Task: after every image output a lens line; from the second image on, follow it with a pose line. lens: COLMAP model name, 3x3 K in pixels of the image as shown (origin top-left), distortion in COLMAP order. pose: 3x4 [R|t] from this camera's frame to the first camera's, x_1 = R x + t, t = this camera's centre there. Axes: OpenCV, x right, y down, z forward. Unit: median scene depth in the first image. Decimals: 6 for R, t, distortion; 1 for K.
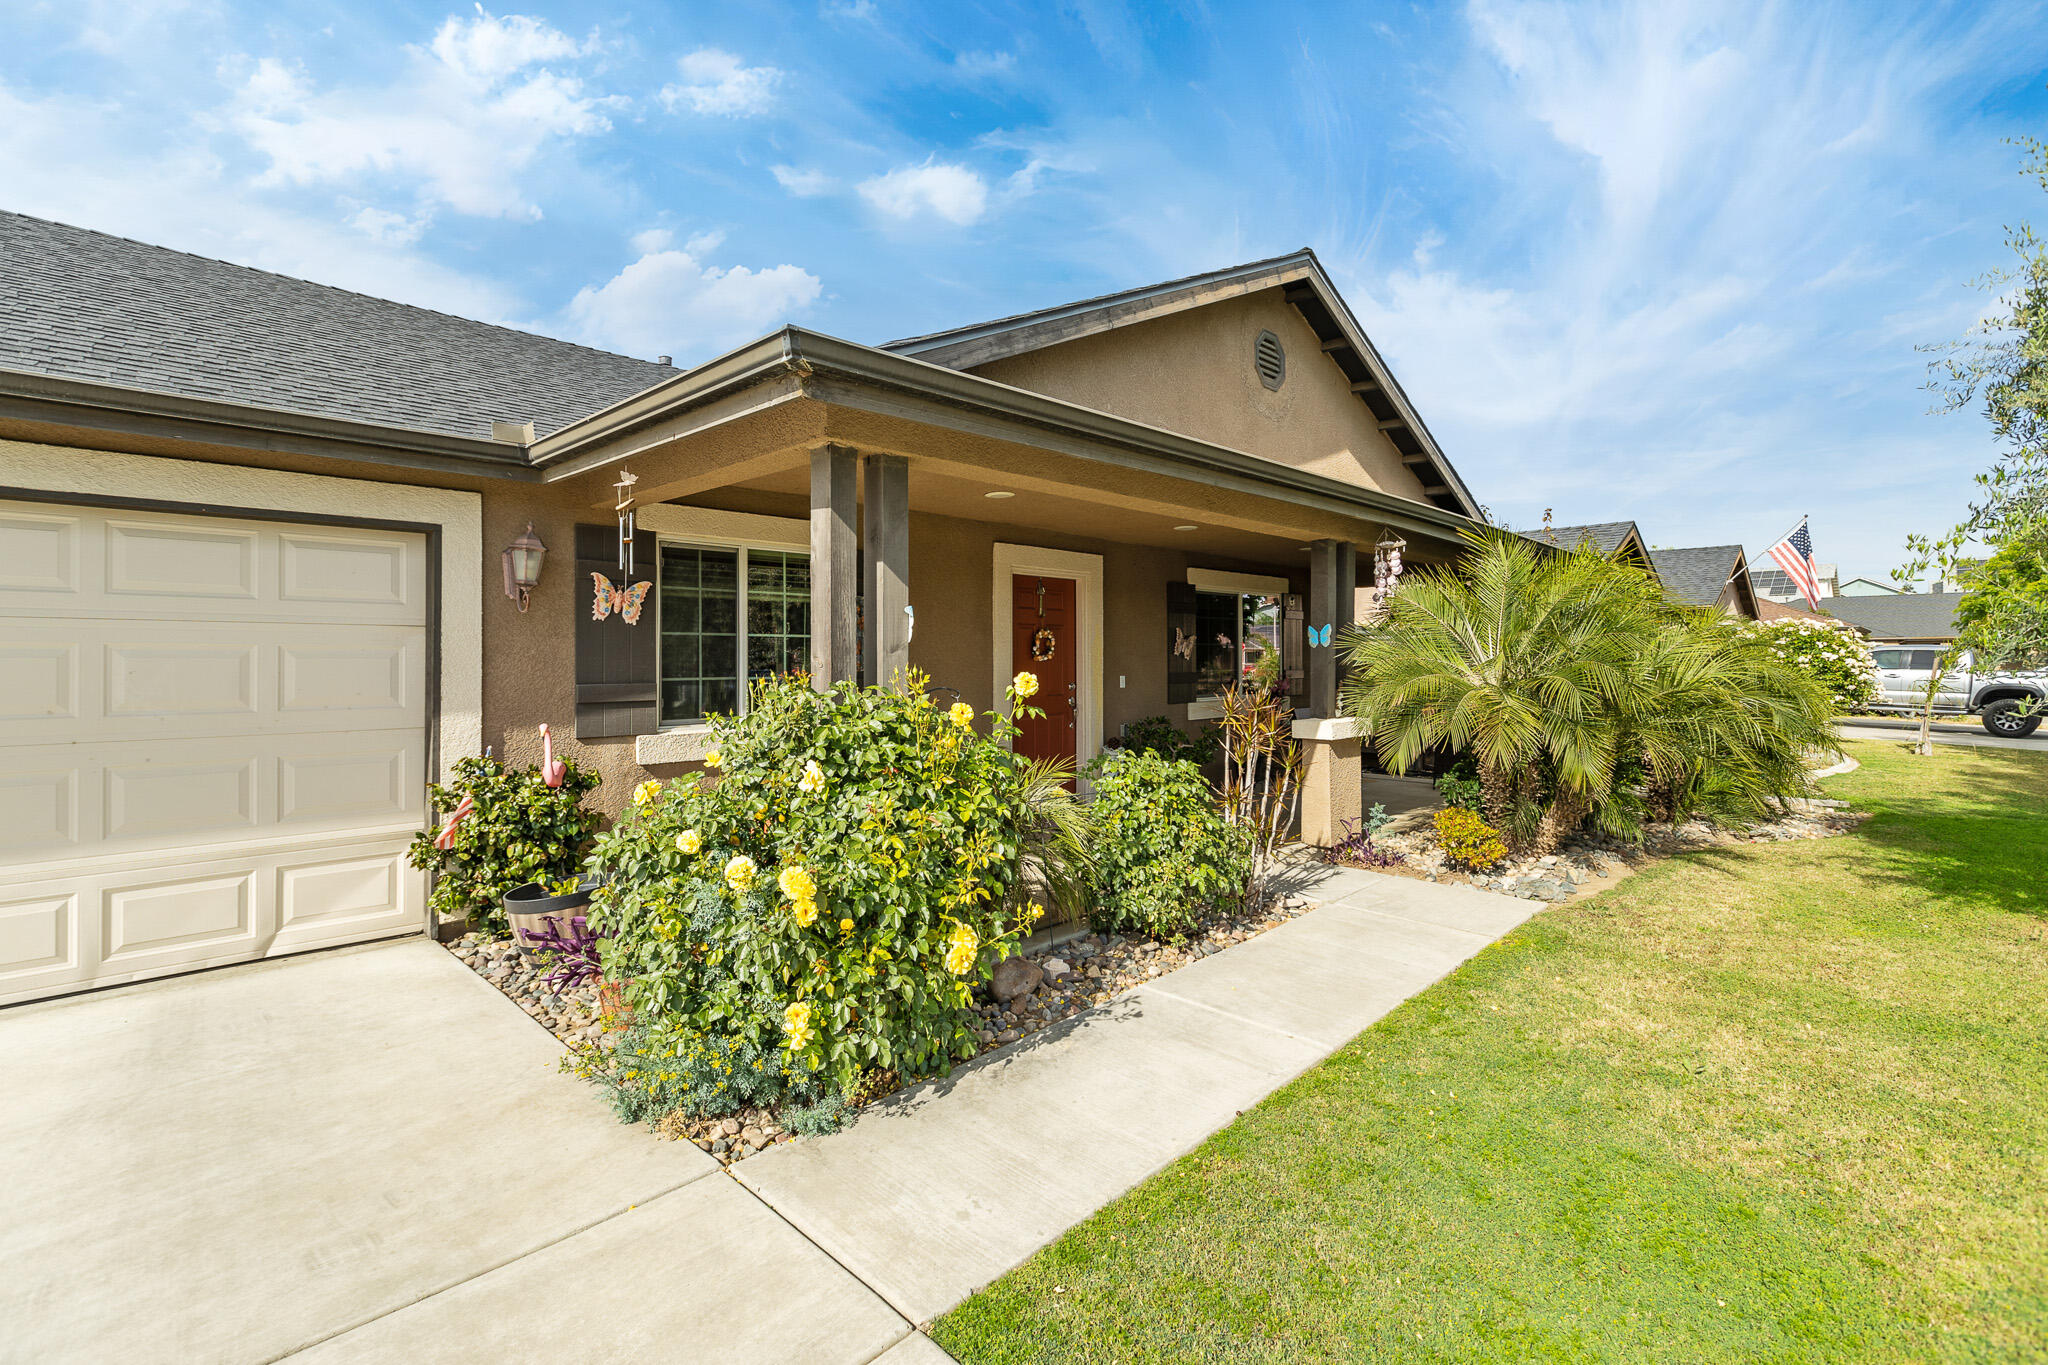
lens RADIAL K [[924.7, 0, 1023.2], [0, 924.7, 652.1], [0, 0, 1]] dist [0.004518, -0.000084]
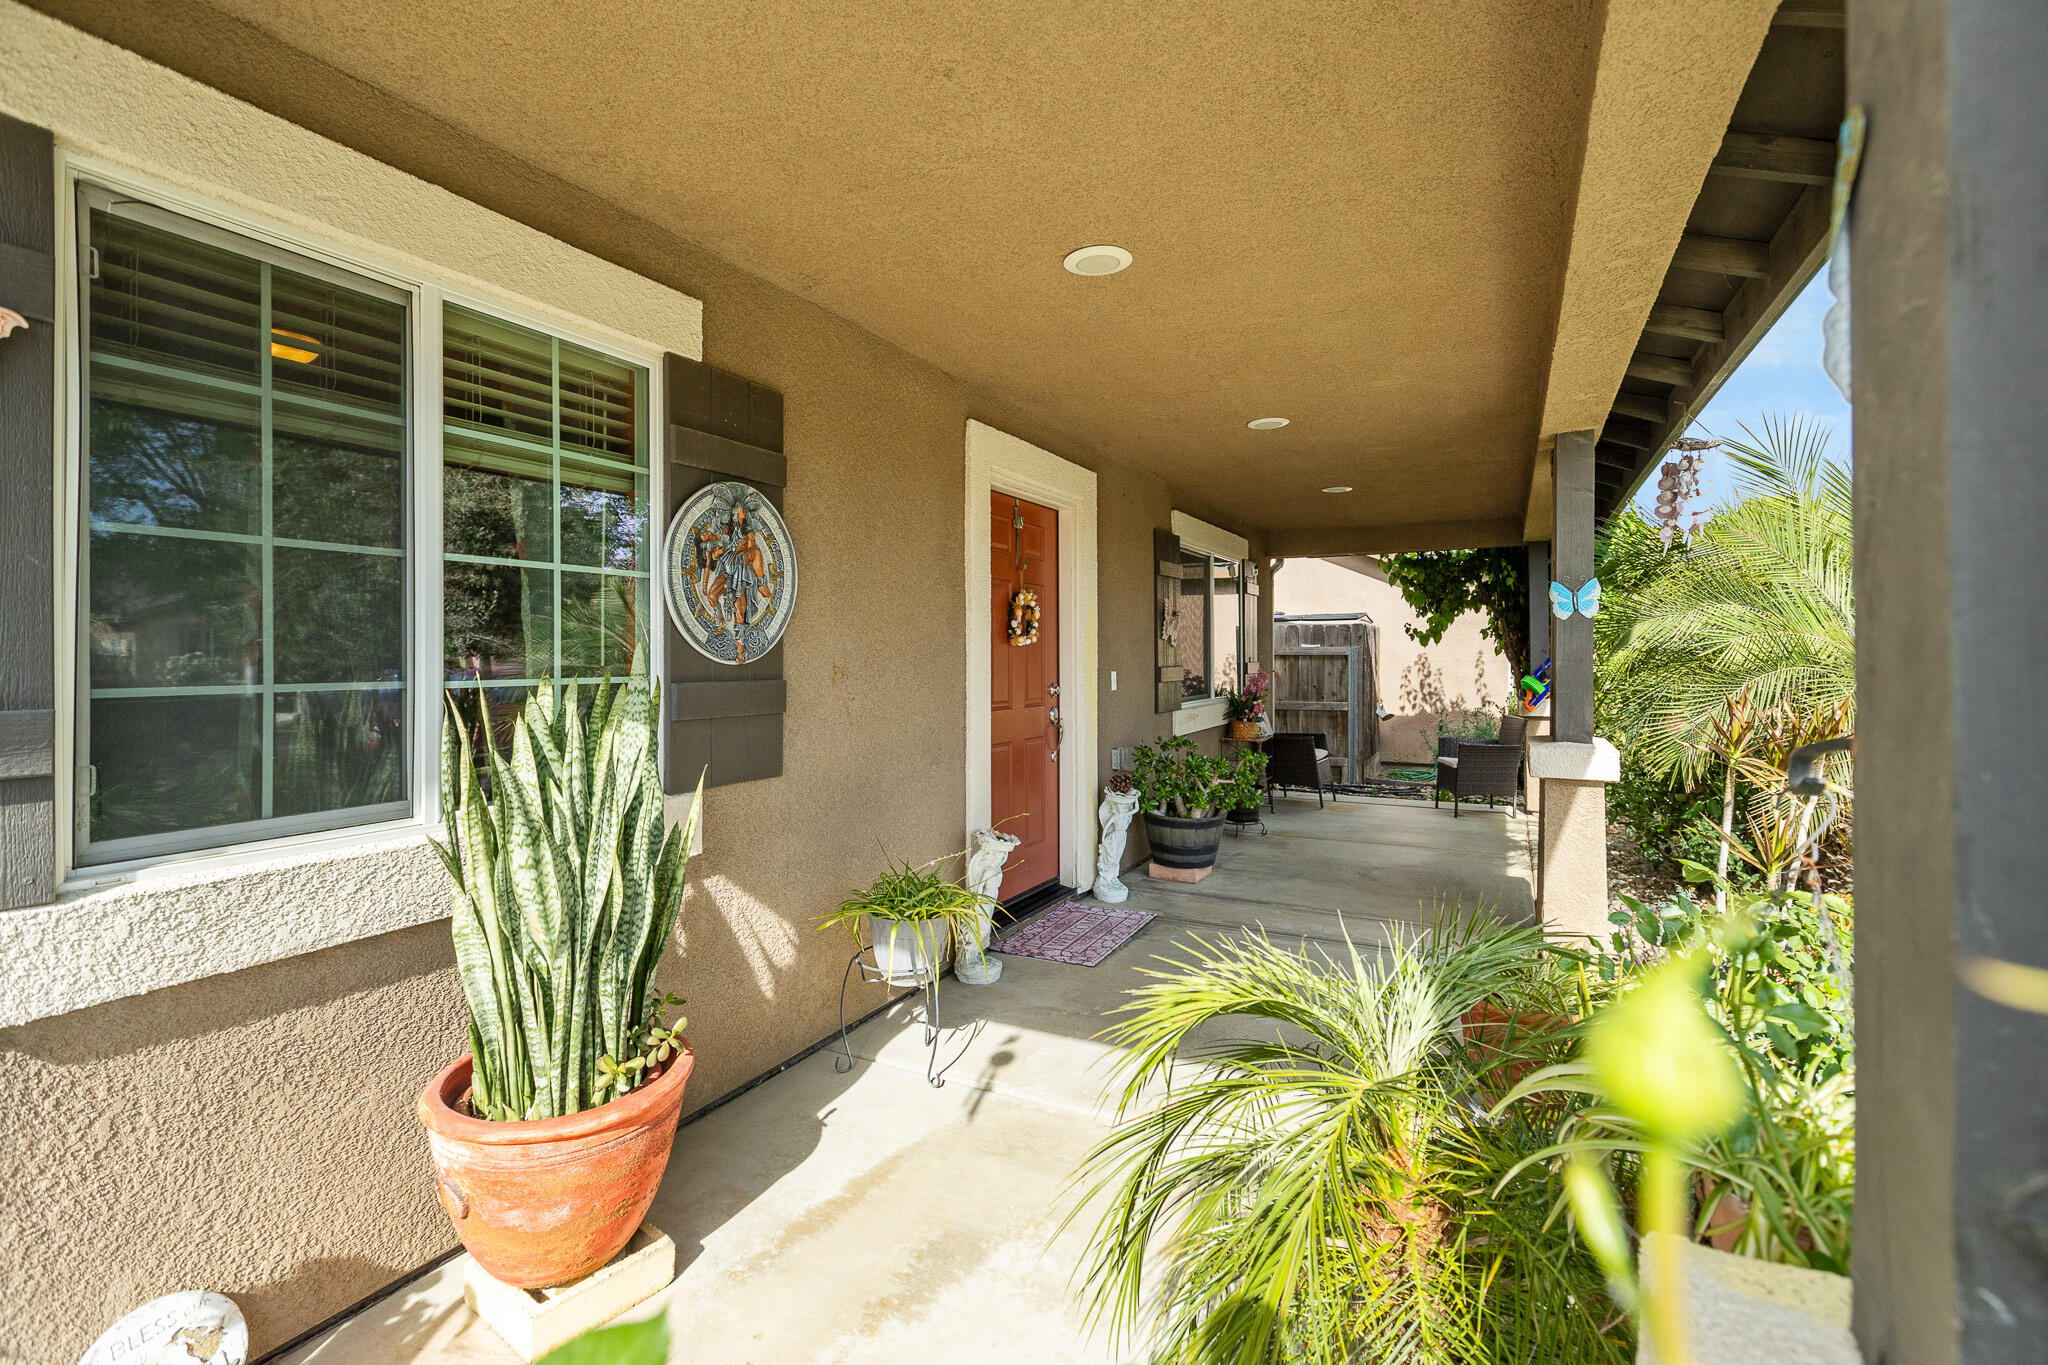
lens RADIAL K [[924.7, 0, 1022.0], [0, 924.7, 649.8], [0, 0, 1]] dist [0.004518, -0.000084]
pose [[0.957512, 0.002216, 0.288385, -0.231329], [-0.003553, 0.999985, 0.004114, 0.015531], [-0.288372, -0.004964, 0.957506, 0.737898]]
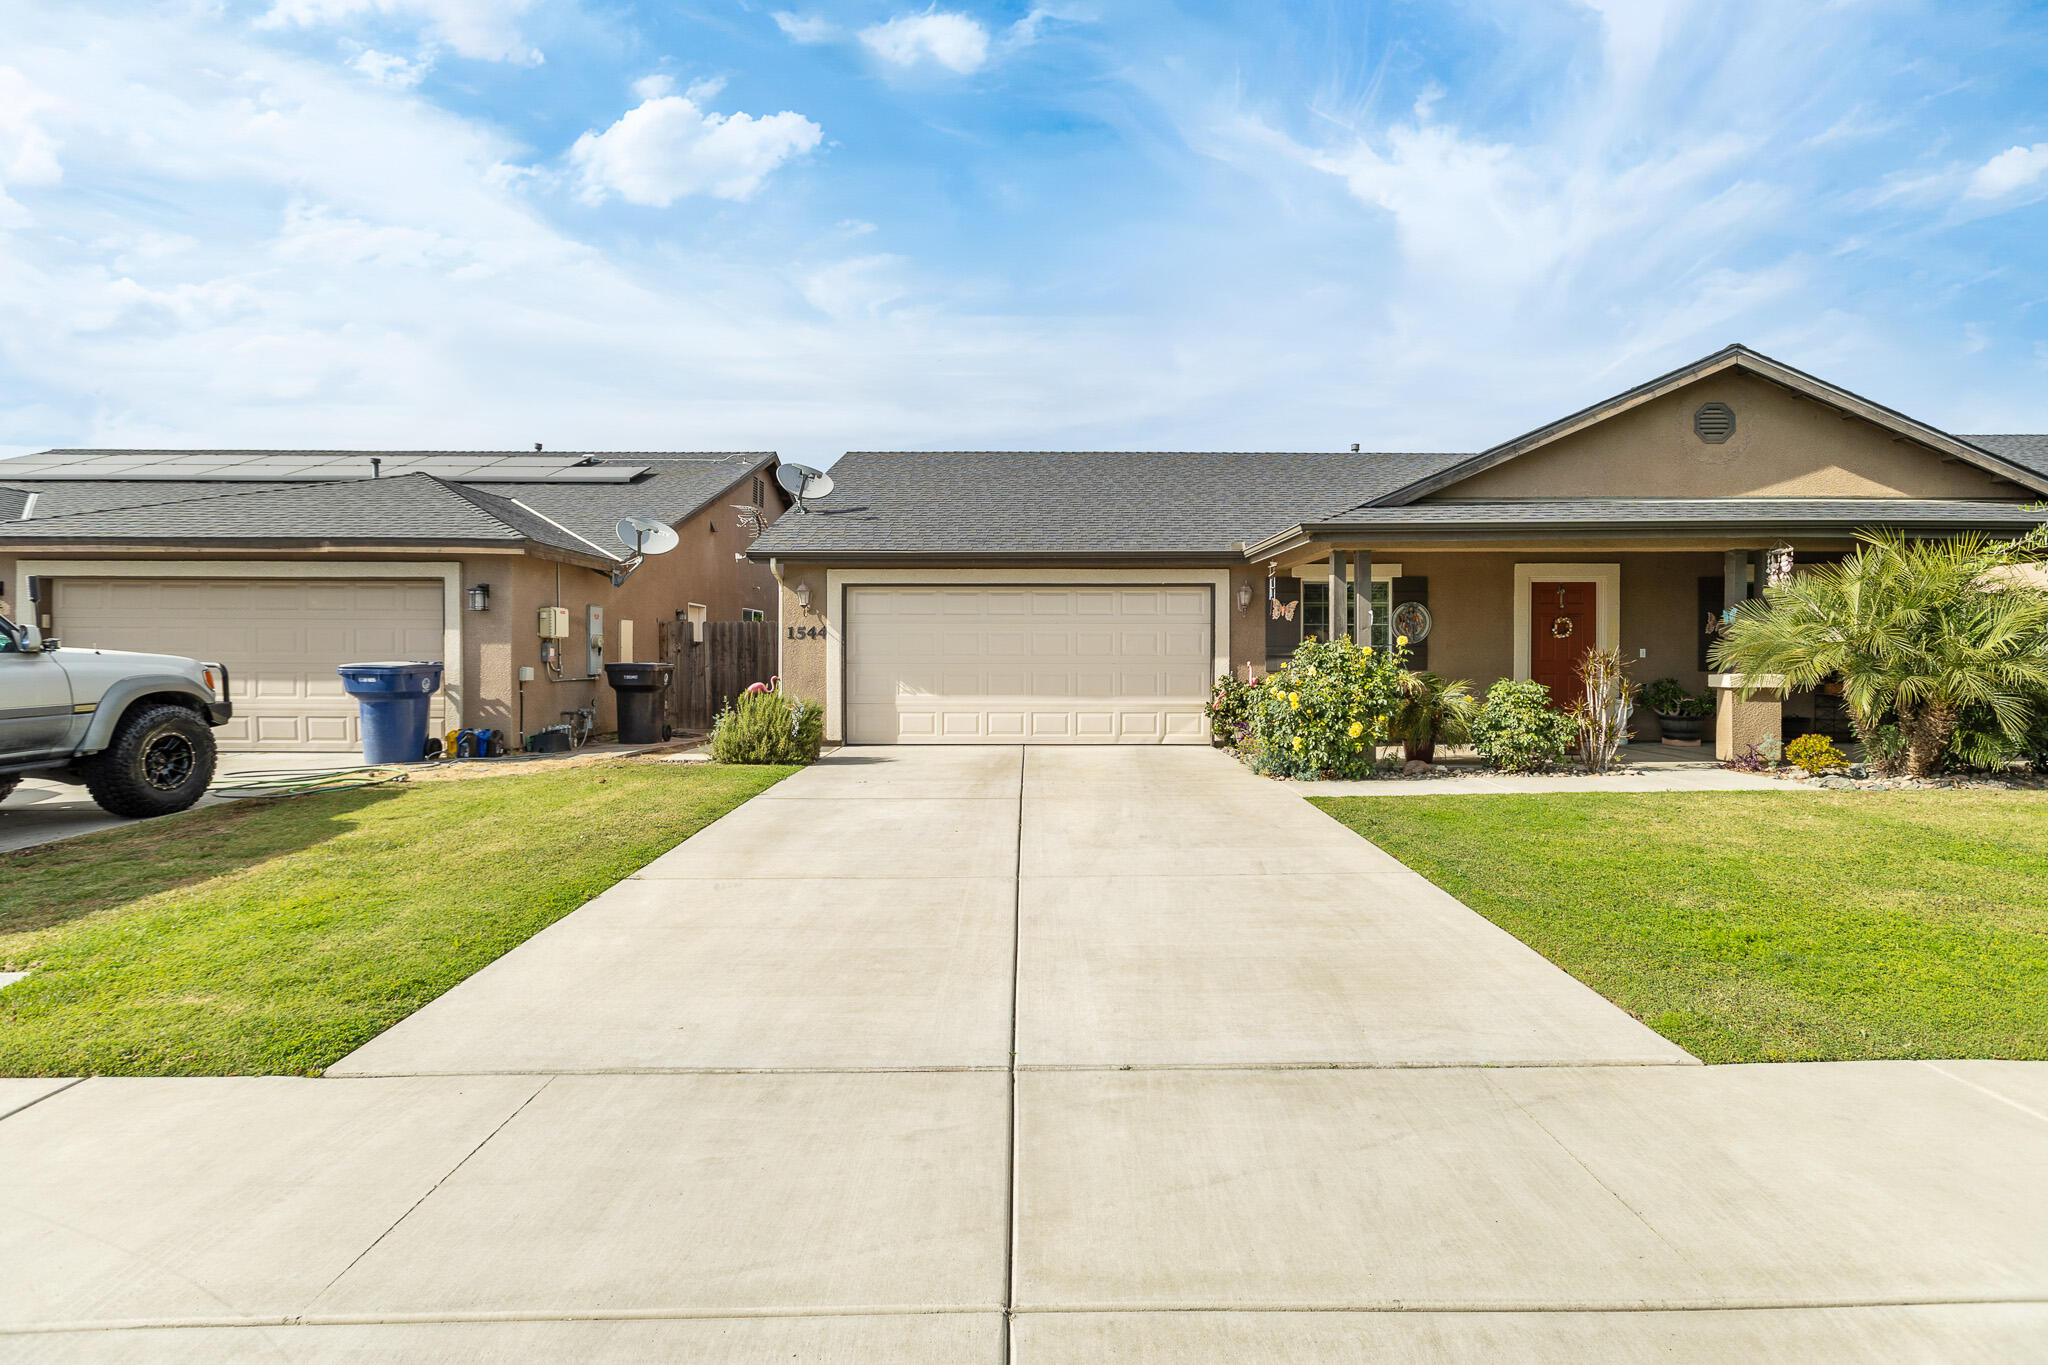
lens RADIAL K [[924.7, 0, 1060.7], [0, 924.7, 663.6], [0, 0, 1]] dist [0.004518, -0.000084]
pose [[0.718006, 0.007034, -0.696002, 0.784987], [0.004550, 0.999880, 0.014799, 0.040174], [0.696022, -0.013793, 0.717888, -1.051604]]
